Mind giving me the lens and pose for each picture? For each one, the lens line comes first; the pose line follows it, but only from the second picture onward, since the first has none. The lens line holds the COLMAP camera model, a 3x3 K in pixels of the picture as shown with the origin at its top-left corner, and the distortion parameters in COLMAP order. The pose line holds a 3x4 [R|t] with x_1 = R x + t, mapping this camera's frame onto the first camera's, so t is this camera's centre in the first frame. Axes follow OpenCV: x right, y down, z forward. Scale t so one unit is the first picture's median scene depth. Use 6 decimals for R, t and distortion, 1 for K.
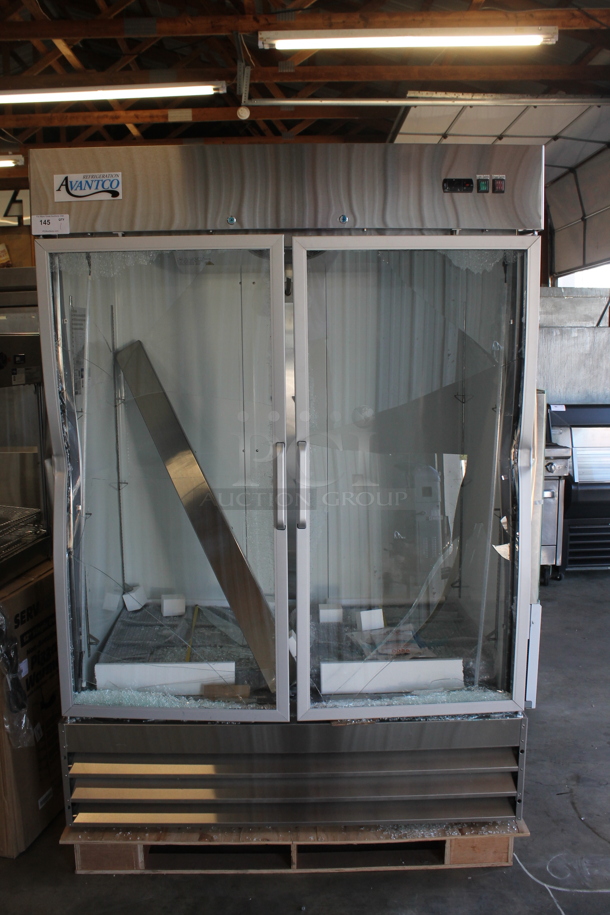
lens RADIAL K [[779.1, 0, 305.0], [0, 779.1, 457.5], [0, 0, 1]] dist [-0.175999, 0.166379]
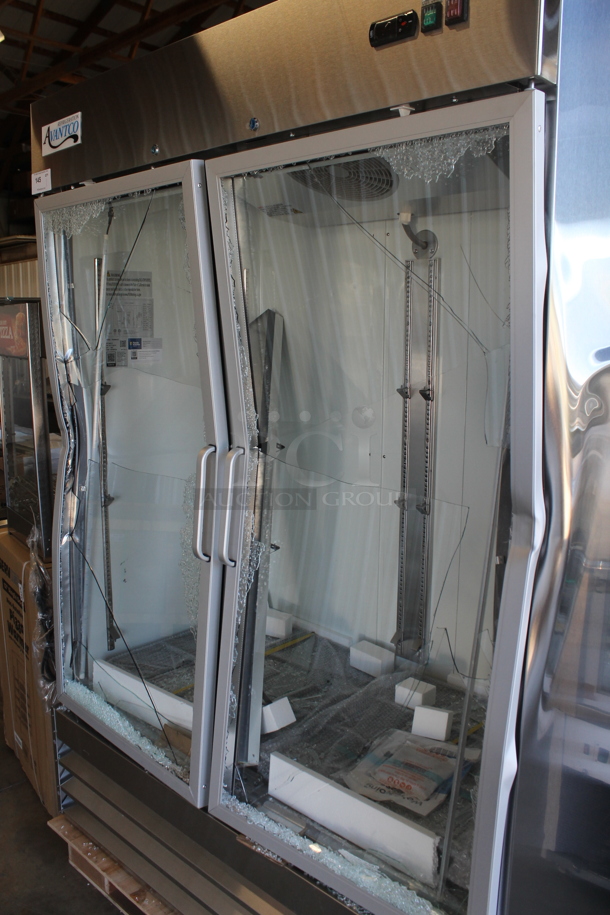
lens RADIAL K [[779.1, 0, 305.0], [0, 779.1, 457.5], [0, 0, 1]] dist [-0.175999, 0.166379]
pose [[0.710453, 0.131513, -0.691347, 0.517673], [-0.117383, 0.990767, 0.067844, -0.064440], [0.693886, 0.032952, 0.719330, 0.506730]]
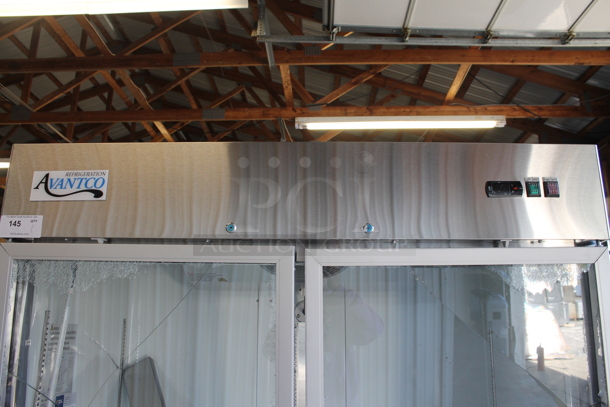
lens RADIAL K [[519.4, 0, 305.0], [0, 519.4, 203.5], [0, 0, 1]] dist [-0.175999, 0.166379]
pose [[0.998886, 0.007200, -0.046642, 0.007767], [-0.024673, 0.922148, -0.386051, -0.109143], [0.040232, 0.386771, 0.921298, 0.432223]]
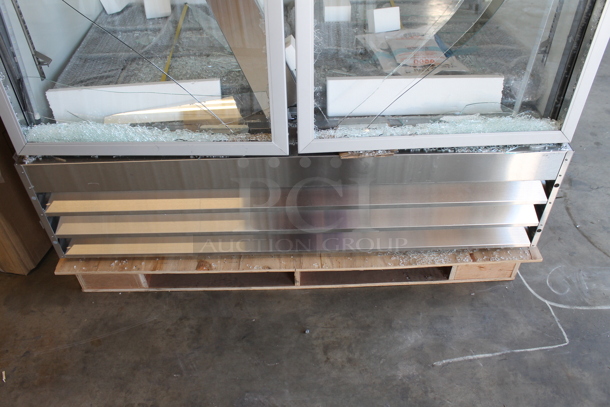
lens RADIAL K [[519.4, 0, 305.0], [0, 519.4, 203.5], [0, 0, 1]] dist [-0.175999, 0.166379]
pose [[0.999950, -0.007429, -0.006749, 0.000427], [0.009917, 0.835009, 0.550147, 0.084363], [0.001549, -0.550186, 0.835041, 0.499821]]
